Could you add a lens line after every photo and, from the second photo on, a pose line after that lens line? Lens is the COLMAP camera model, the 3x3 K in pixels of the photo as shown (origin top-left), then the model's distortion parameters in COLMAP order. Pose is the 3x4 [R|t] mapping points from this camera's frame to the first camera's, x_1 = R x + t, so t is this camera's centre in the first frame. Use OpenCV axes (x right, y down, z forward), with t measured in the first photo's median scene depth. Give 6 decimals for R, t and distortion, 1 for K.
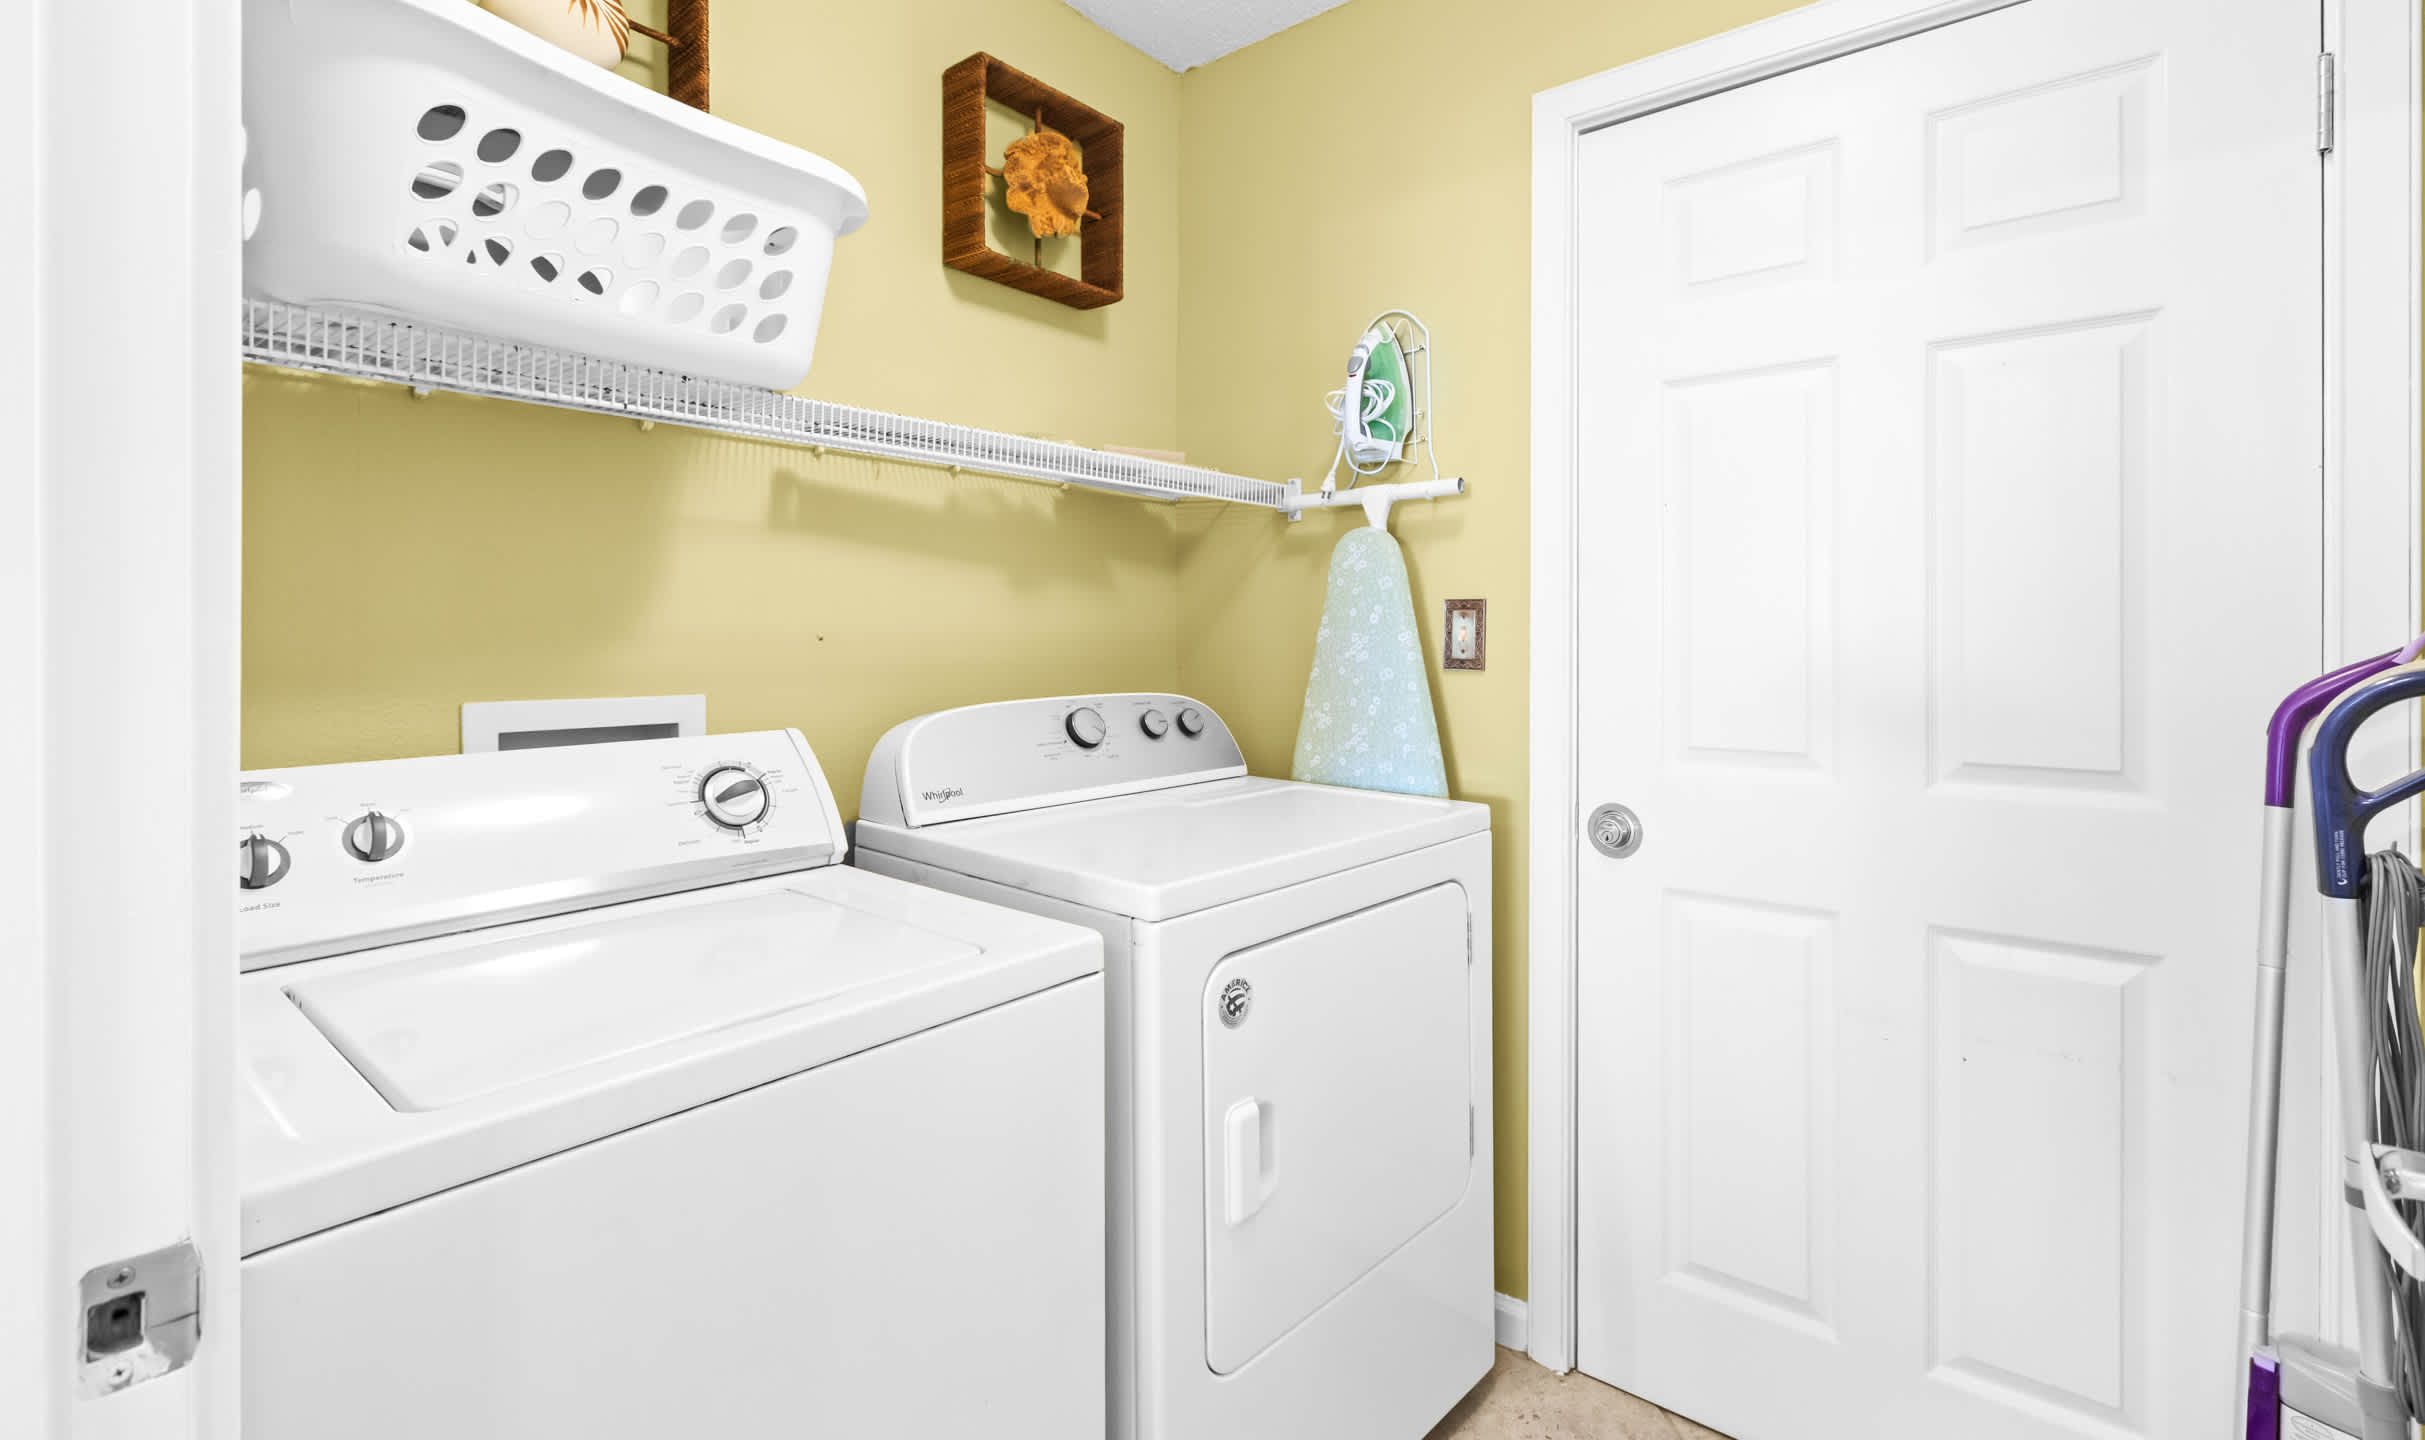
lens RADIAL K [[1112.8, 0, 1236.1], [0, 1112.8, 630.0], [0, 0, 1]] dist [0.002795, -0.002237]
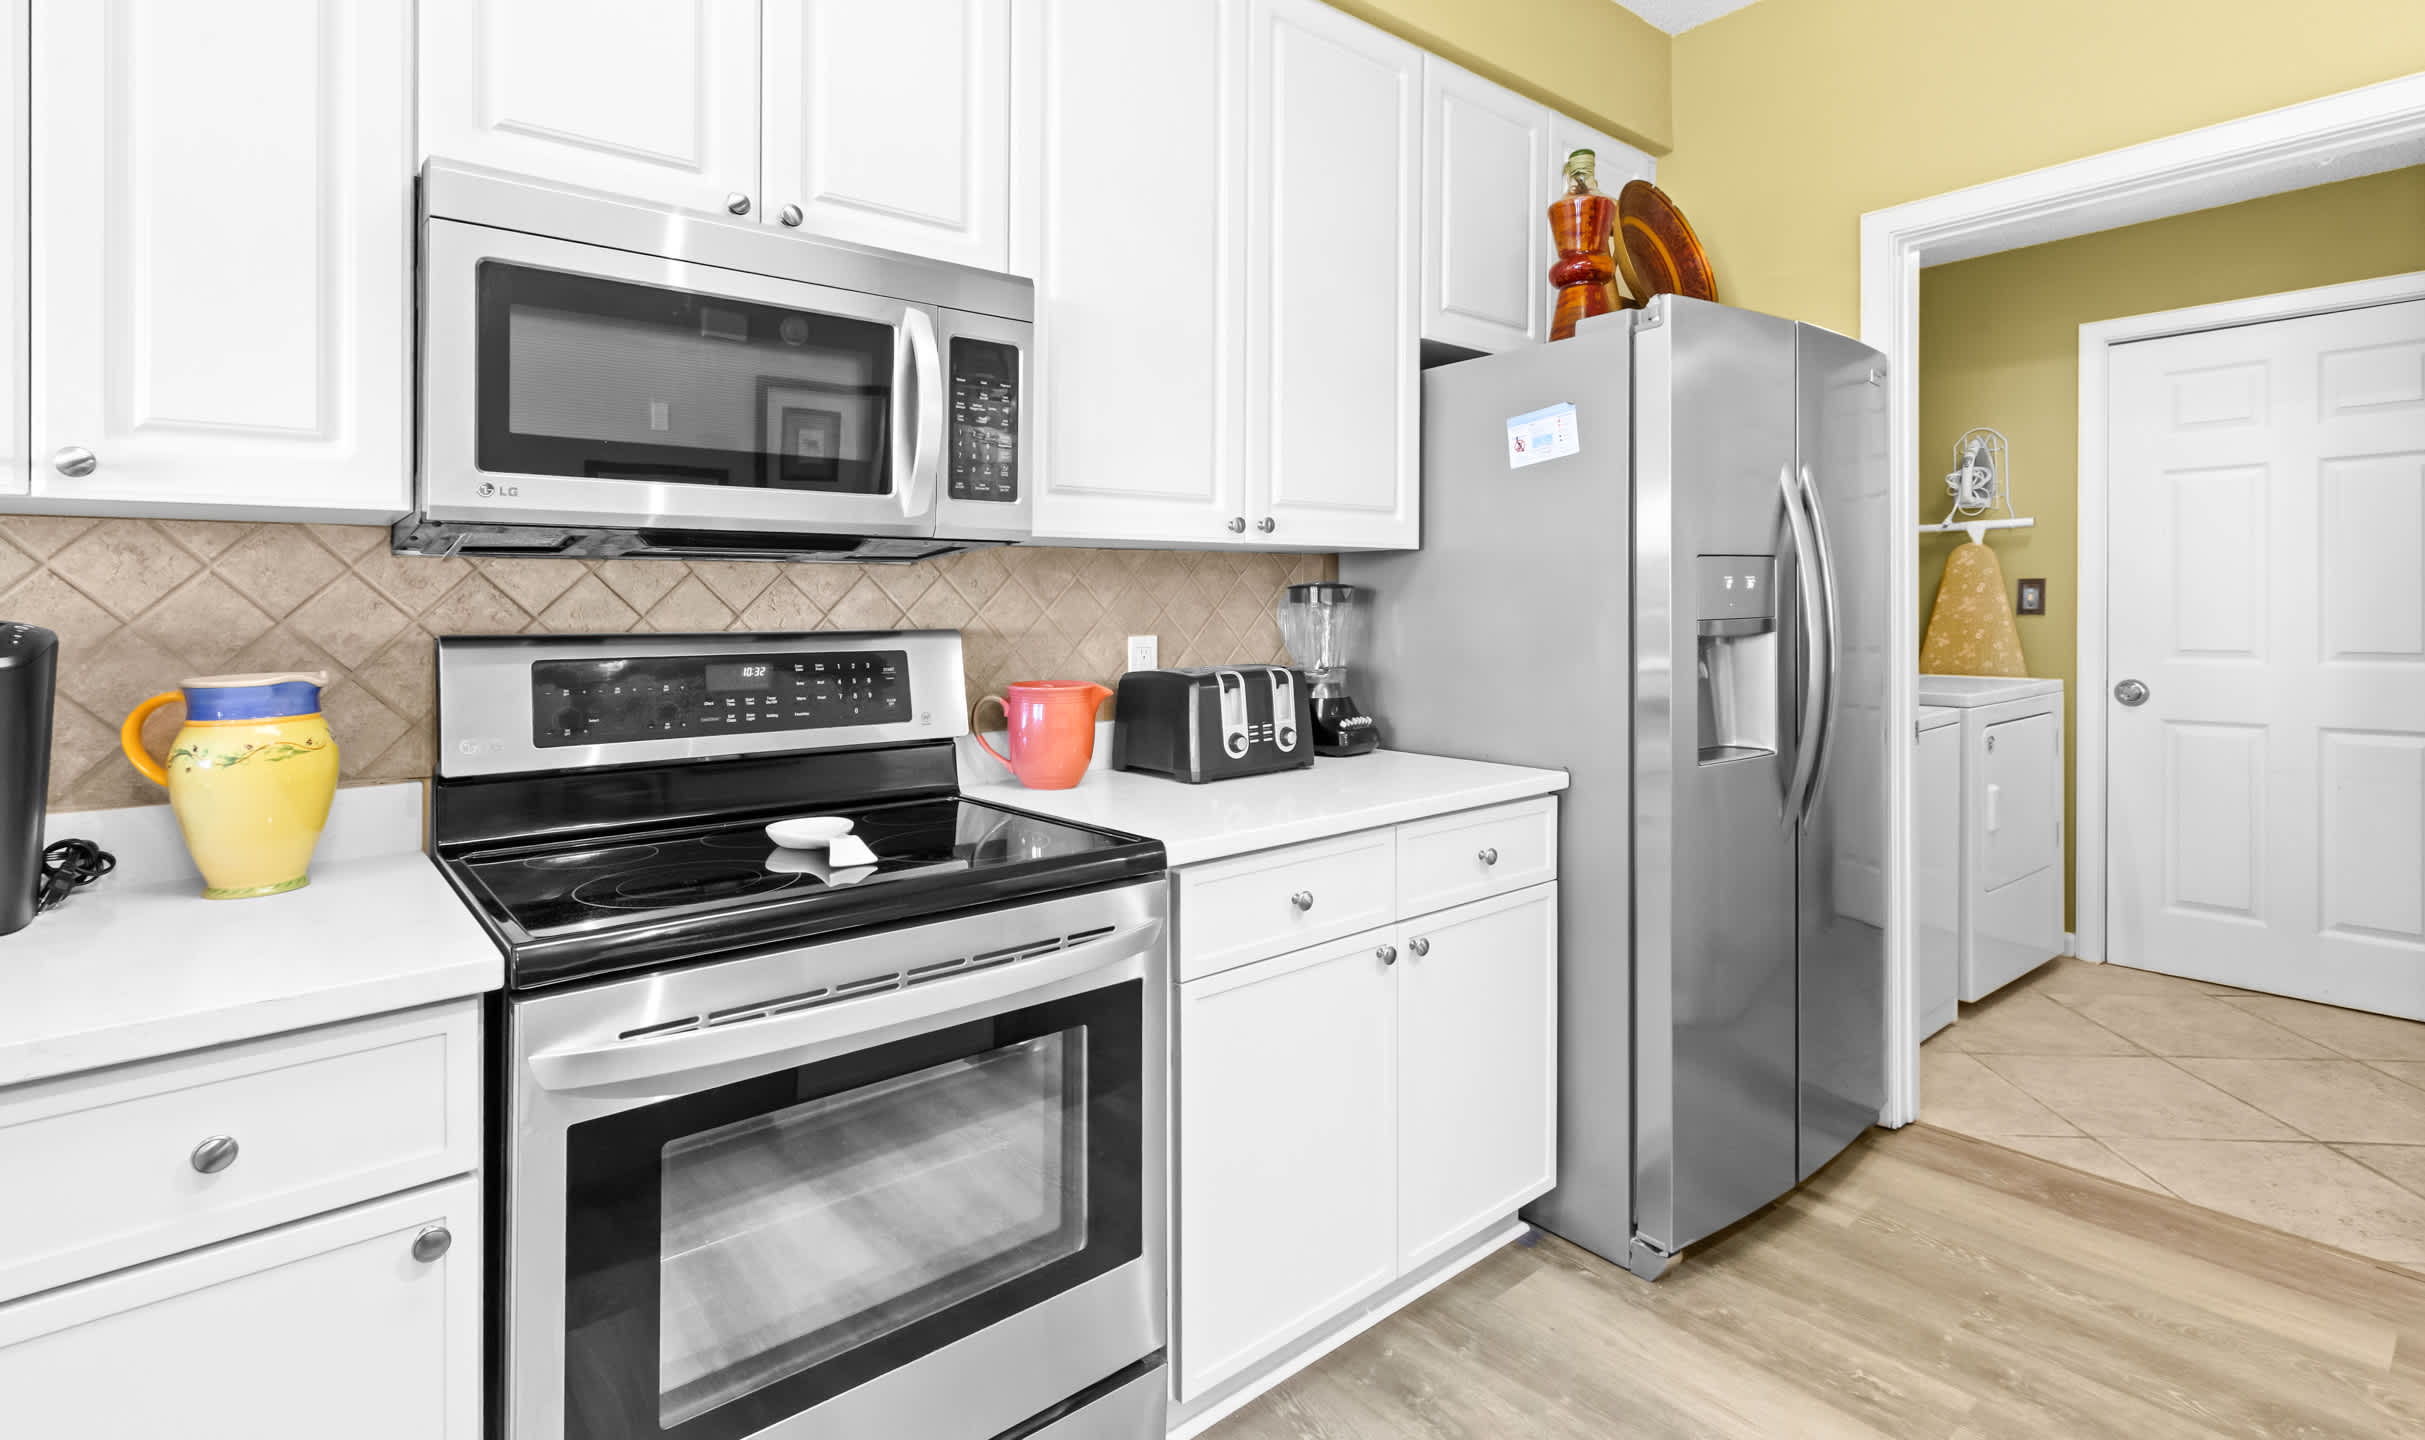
lens RADIAL K [[1112.8, 0, 1188.1], [0, 1112.8, 621.8], [0, 0, 1]] dist [0.002795, -0.002237]
pose [[0.980322, -0.009043, -0.197196, -0.875769], [0.011940, 0.999837, 0.013508, 0.003796], [0.197042, -0.015597, 0.980271, -1.228979]]
